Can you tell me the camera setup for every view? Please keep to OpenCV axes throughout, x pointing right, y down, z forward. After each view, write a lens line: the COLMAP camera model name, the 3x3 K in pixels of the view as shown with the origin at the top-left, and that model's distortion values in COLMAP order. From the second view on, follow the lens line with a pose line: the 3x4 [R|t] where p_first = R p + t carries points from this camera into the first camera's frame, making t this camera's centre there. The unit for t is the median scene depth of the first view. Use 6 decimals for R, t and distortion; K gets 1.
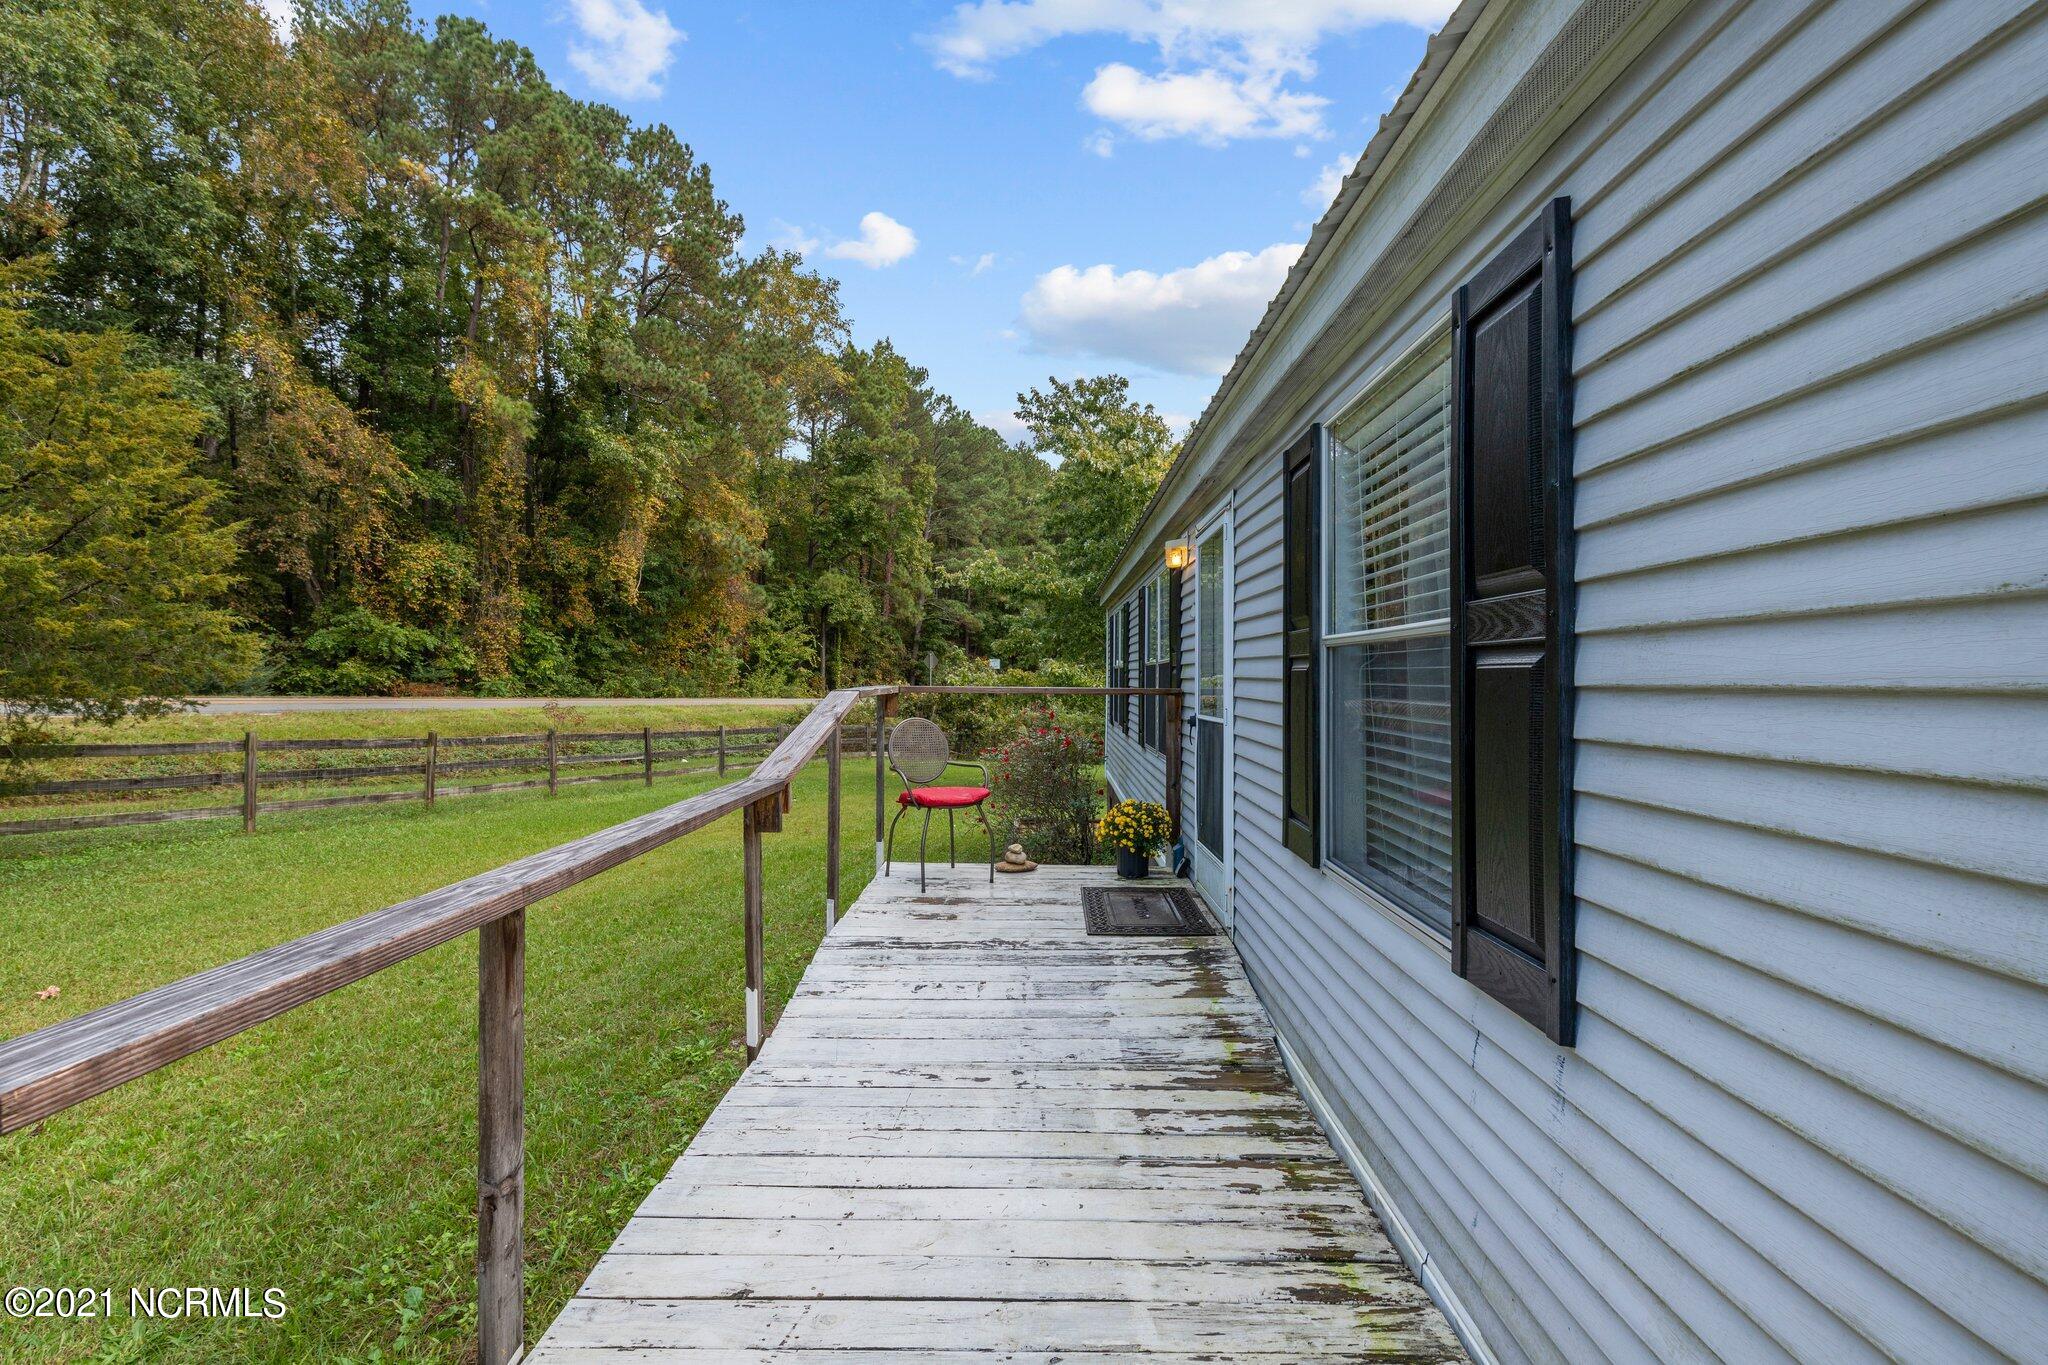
lens RADIAL K [[943.3, 0, 1023.7], [0, 943.3, 674.9], [0, 0, 1]] dist [0.000385, 0.000017]
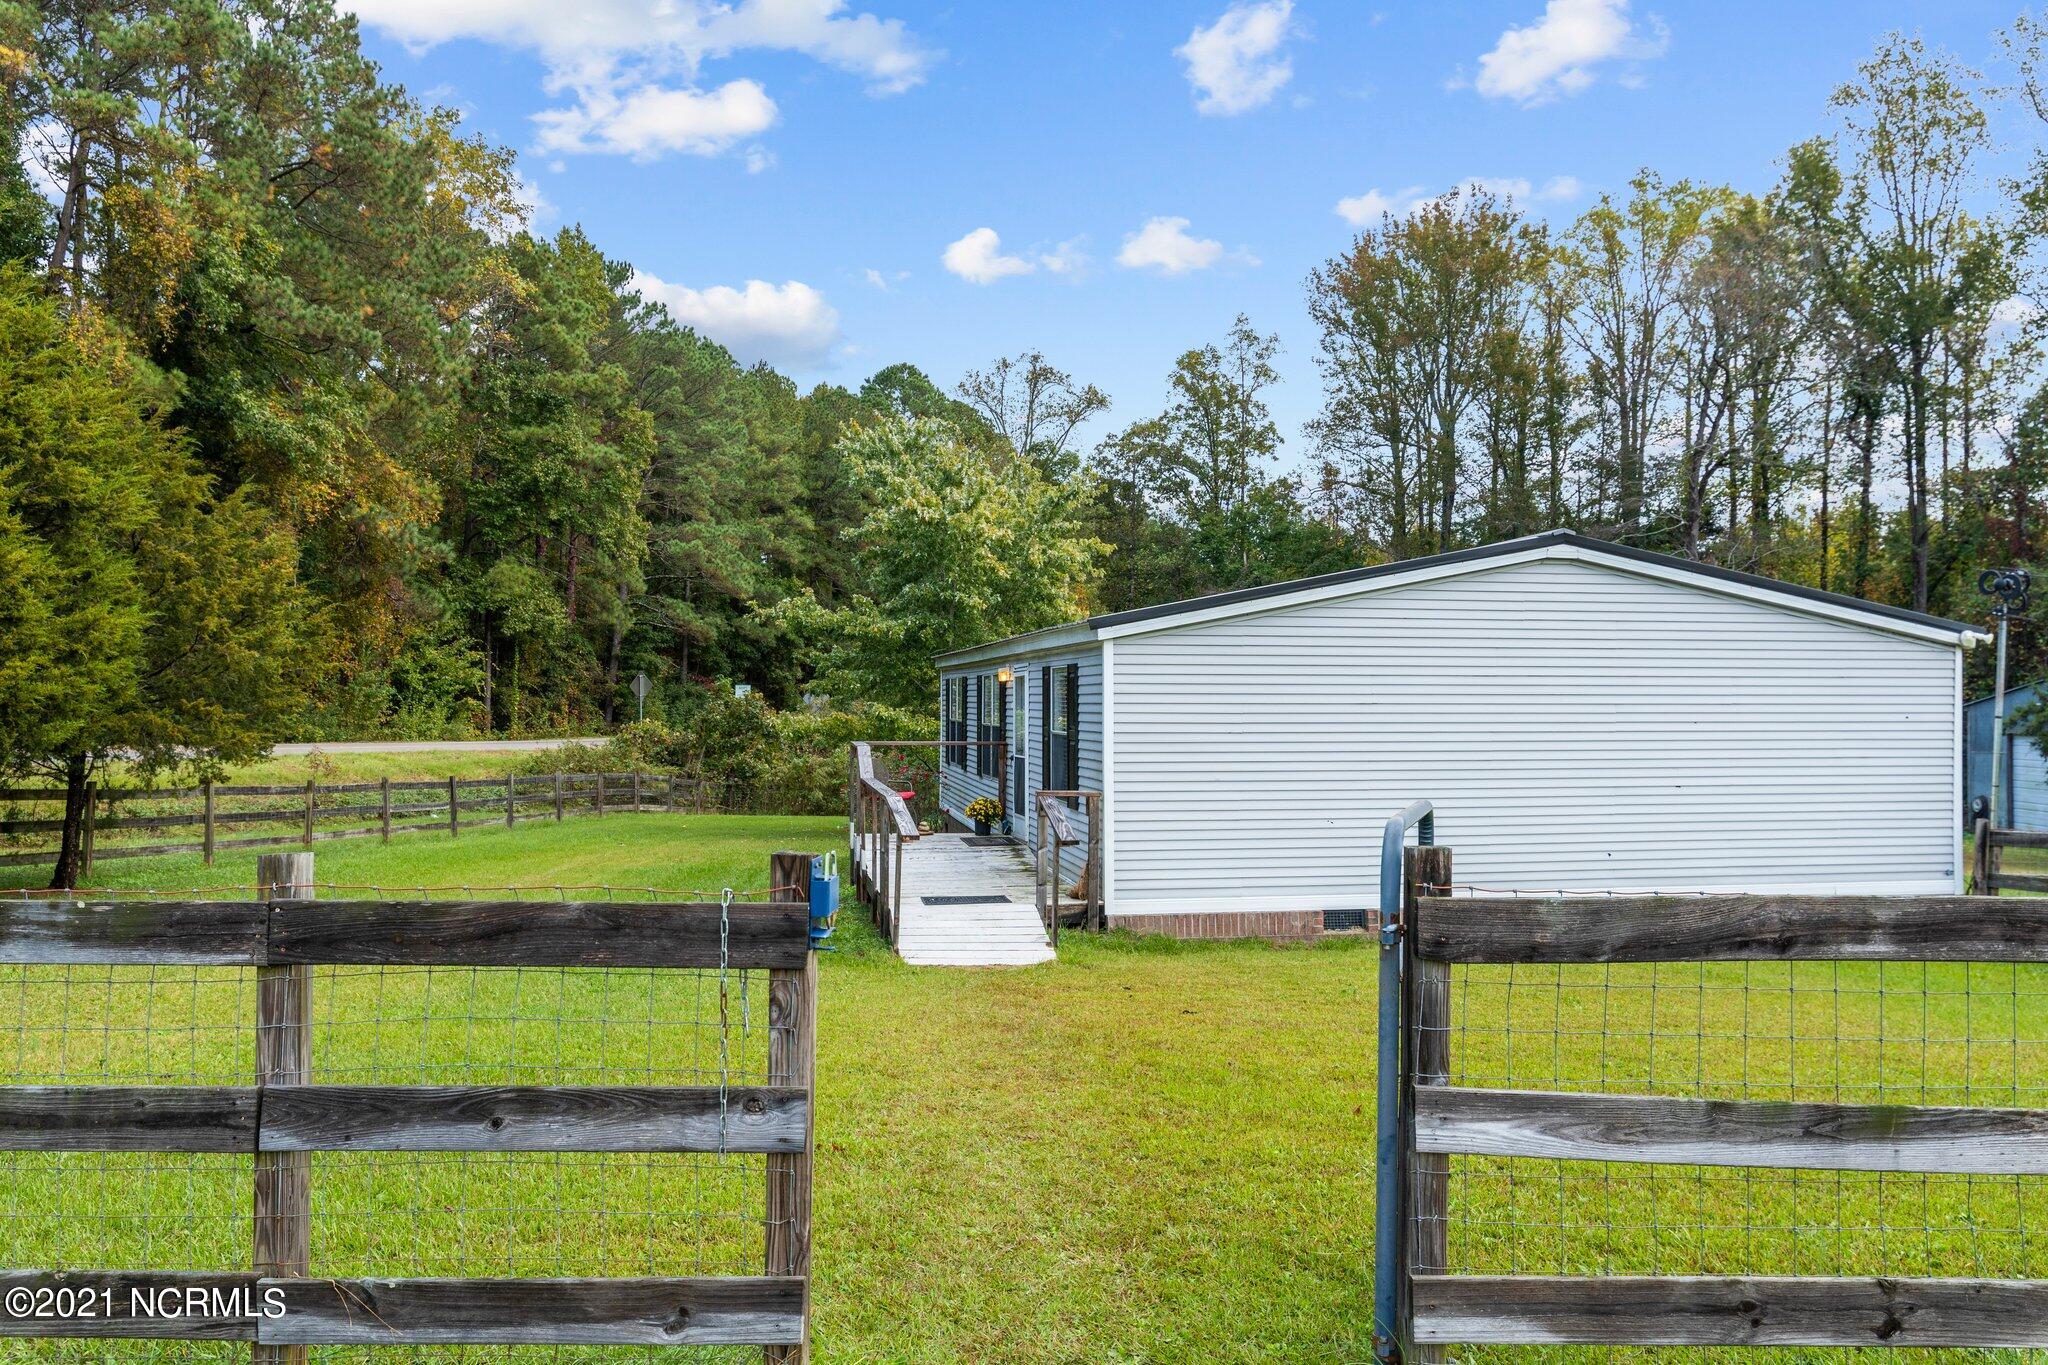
lens RADIAL K [[1500.9, 0, 1022.0], [0, 1500.9, 693.5], [0, 0, 1]] dist [0.035925, 0.000168]
pose [[0.982705, -0.001940, 0.185169, -0.033600], [0.002414, 0.999994, -0.002335, -0.006952], [-0.185164, 0.002741, 0.982704, -0.184235]]
